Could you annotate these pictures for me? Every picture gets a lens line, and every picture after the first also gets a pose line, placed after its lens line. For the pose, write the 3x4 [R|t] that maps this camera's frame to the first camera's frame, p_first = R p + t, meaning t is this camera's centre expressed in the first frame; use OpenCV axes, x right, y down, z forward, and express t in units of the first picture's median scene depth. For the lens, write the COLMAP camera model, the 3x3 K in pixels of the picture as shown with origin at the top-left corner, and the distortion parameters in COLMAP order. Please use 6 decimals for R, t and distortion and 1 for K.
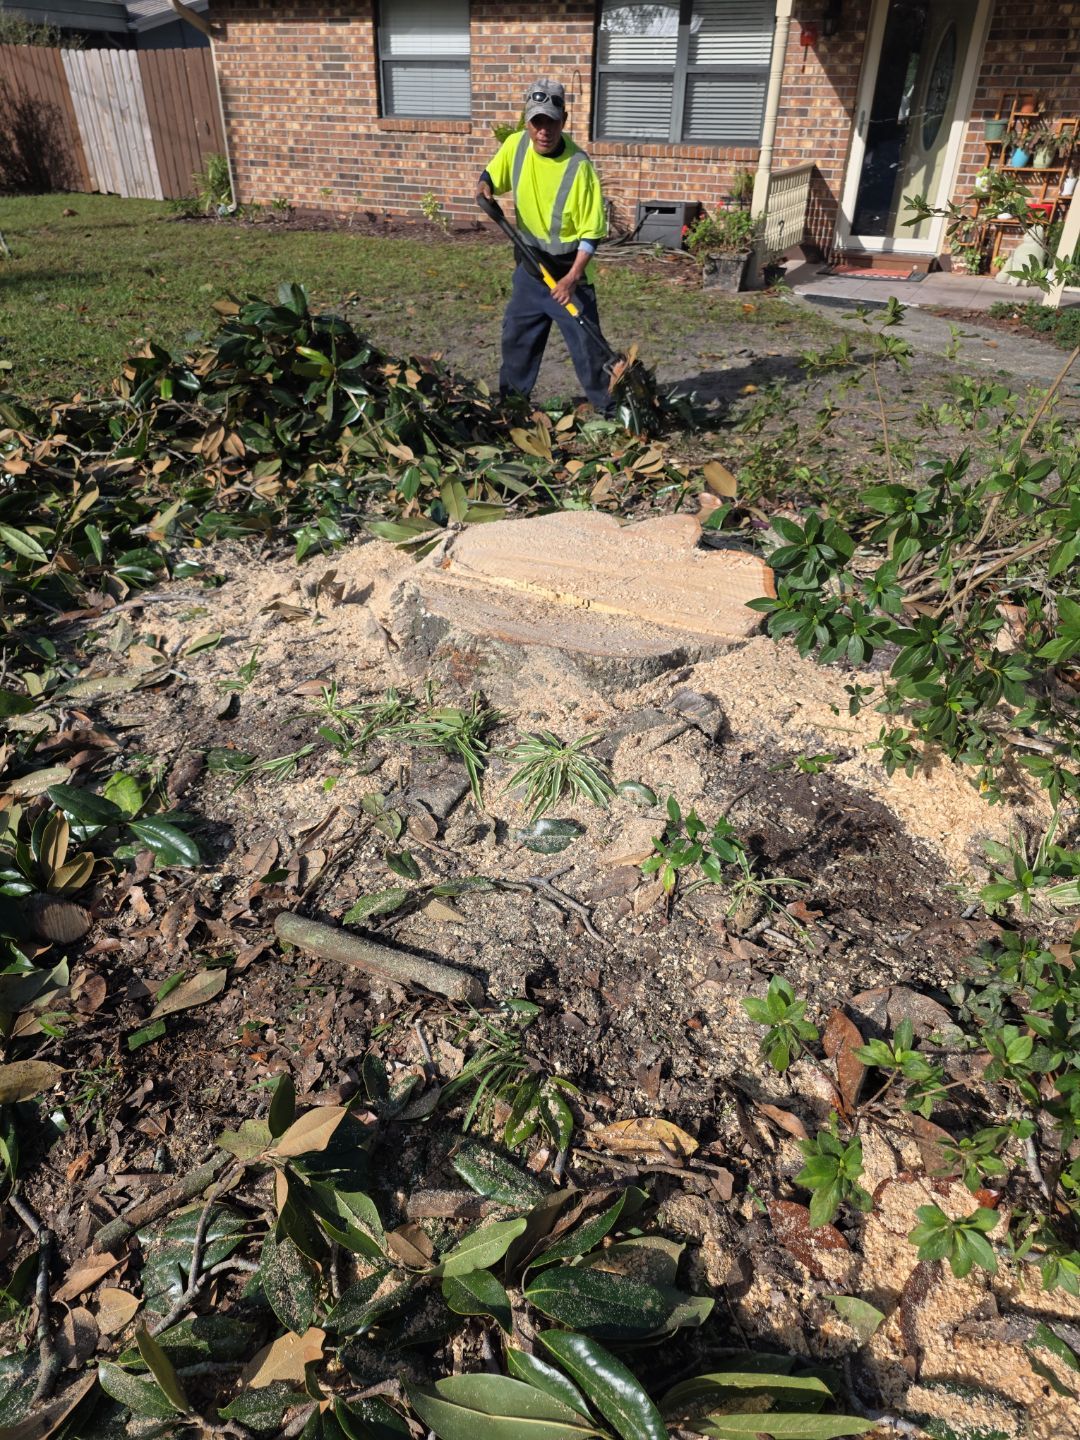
lens RADIAL K [[1011.2, 0, 540.1], [0, 1011.2, 752.5], [0, 0, 1]] dist [-0.000974, 0.002022]
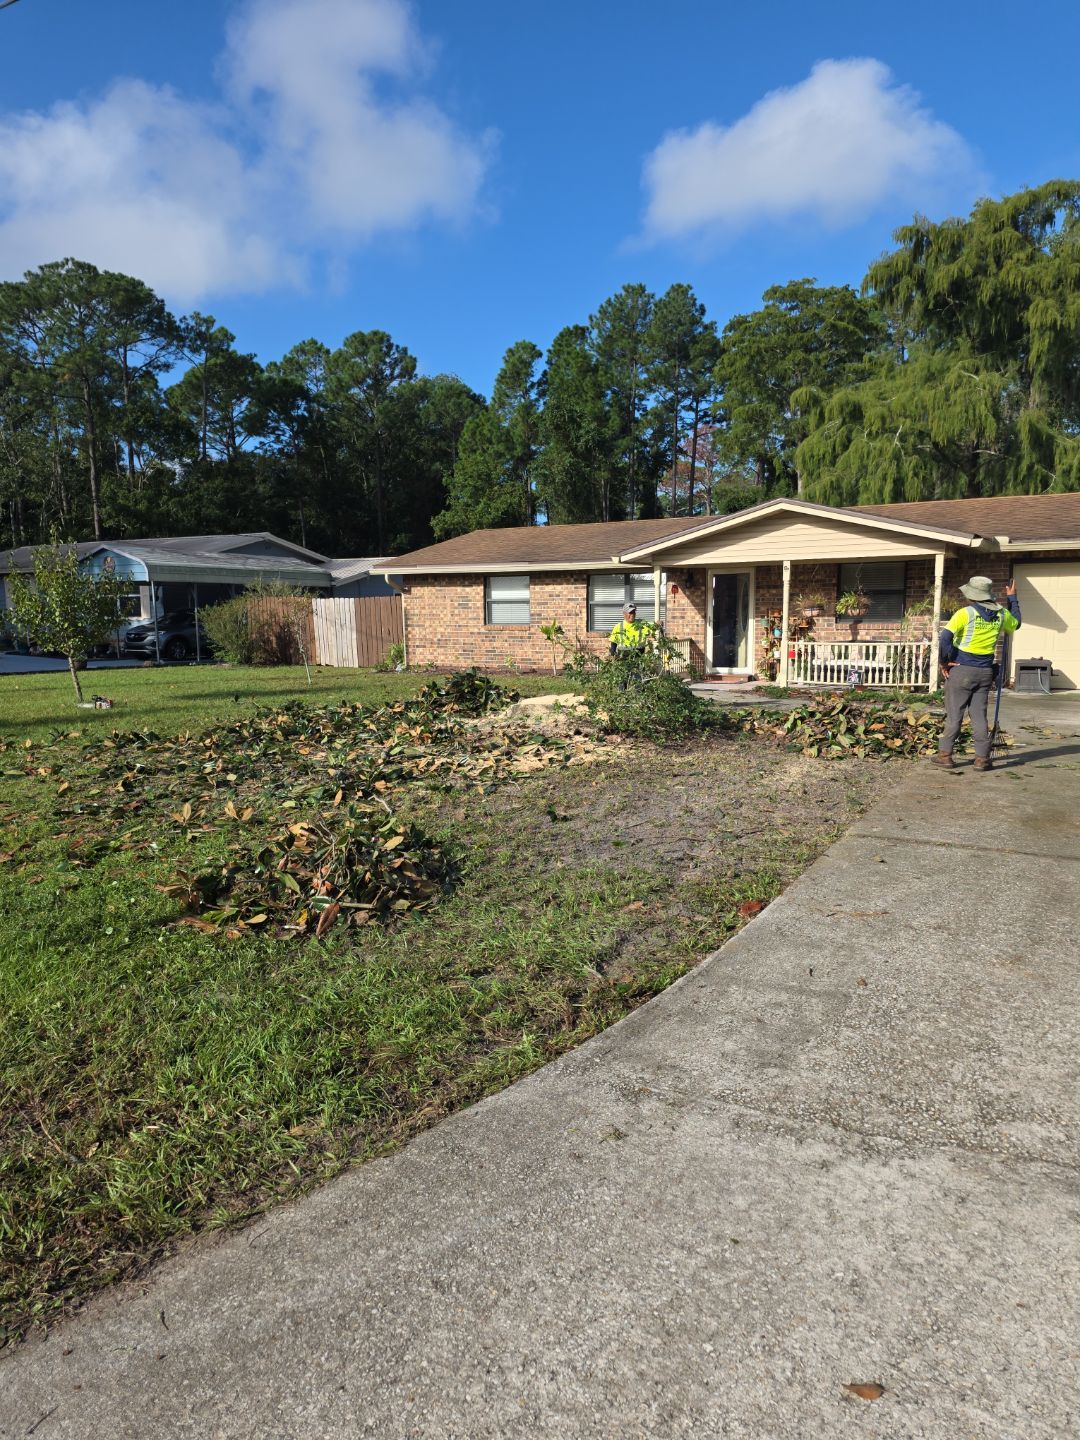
lens RADIAL K [[980.1, 0, 540.0], [0, 980.1, 720.0], [0, 0, 1]] dist [0.070379, -0.031736]
pose [[0.998357, -0.018910, -0.054096, 0.053271], [-0.007304, 0.894296, -0.447417, 0.417341], [0.056838, 0.447077, 0.892688, -0.657329]]
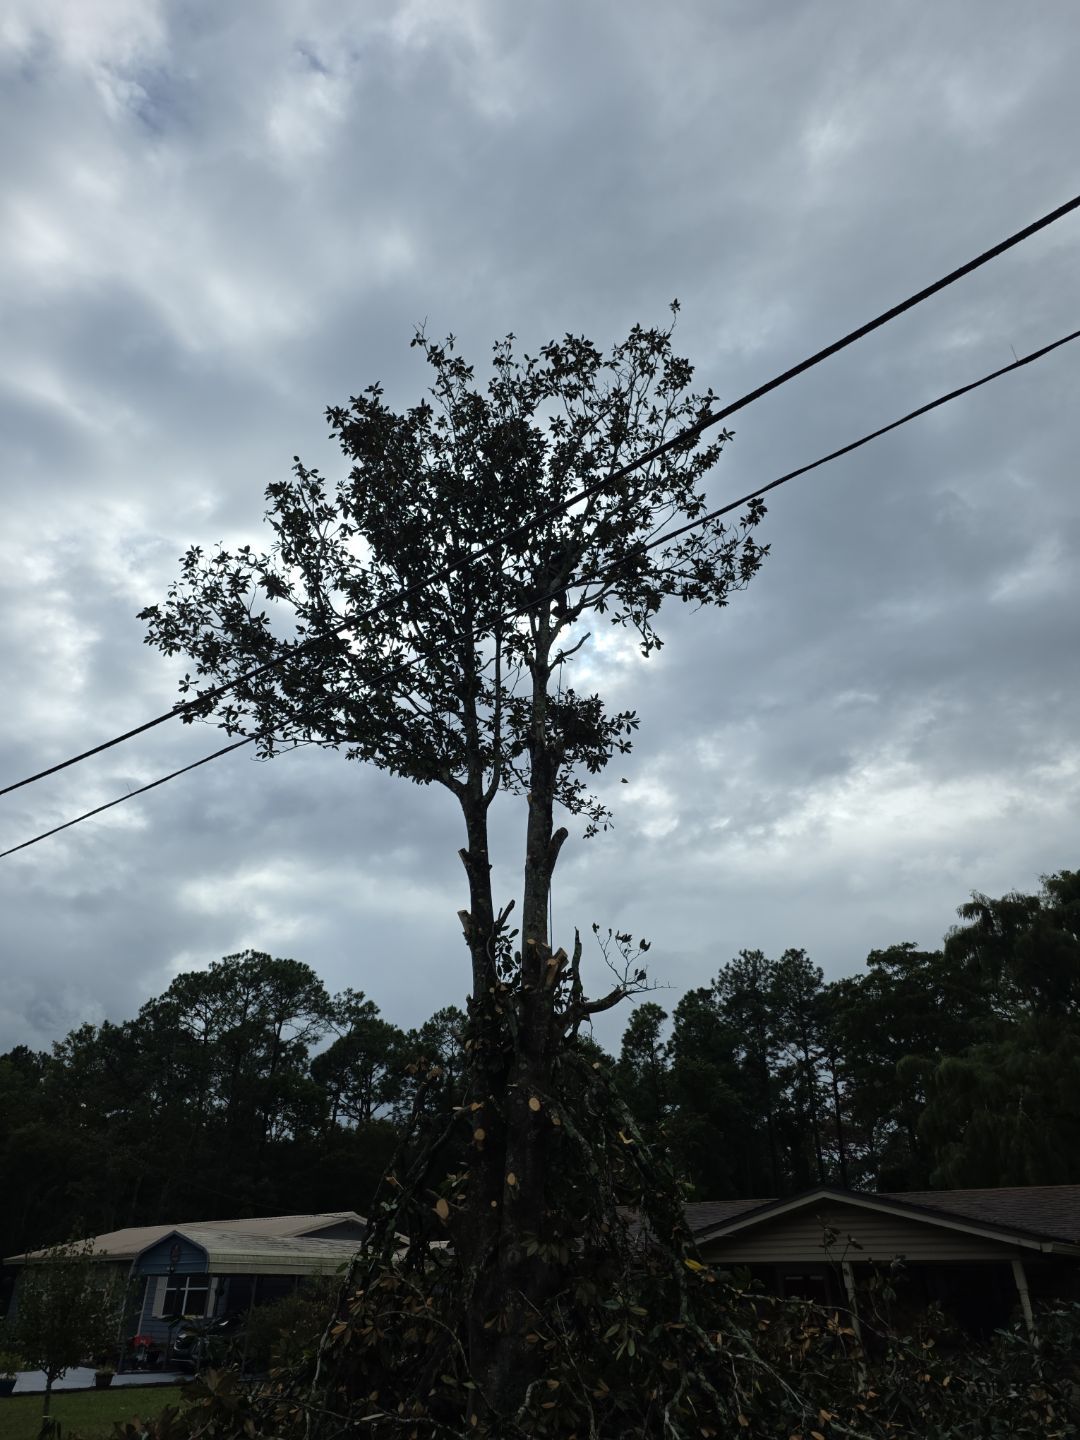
lens RADIAL K [[978.0, 0, 540.0], [0, 978.0, 720.0], [0, 0, 1]] dist [0.019741, -0.001016]
pose [[0.980040, -0.111001, -0.164928, 0.270897], [-0.098484, 0.449582, -0.887794, 0.415533], [0.172694, 0.886316, 0.429676, -0.691568]]
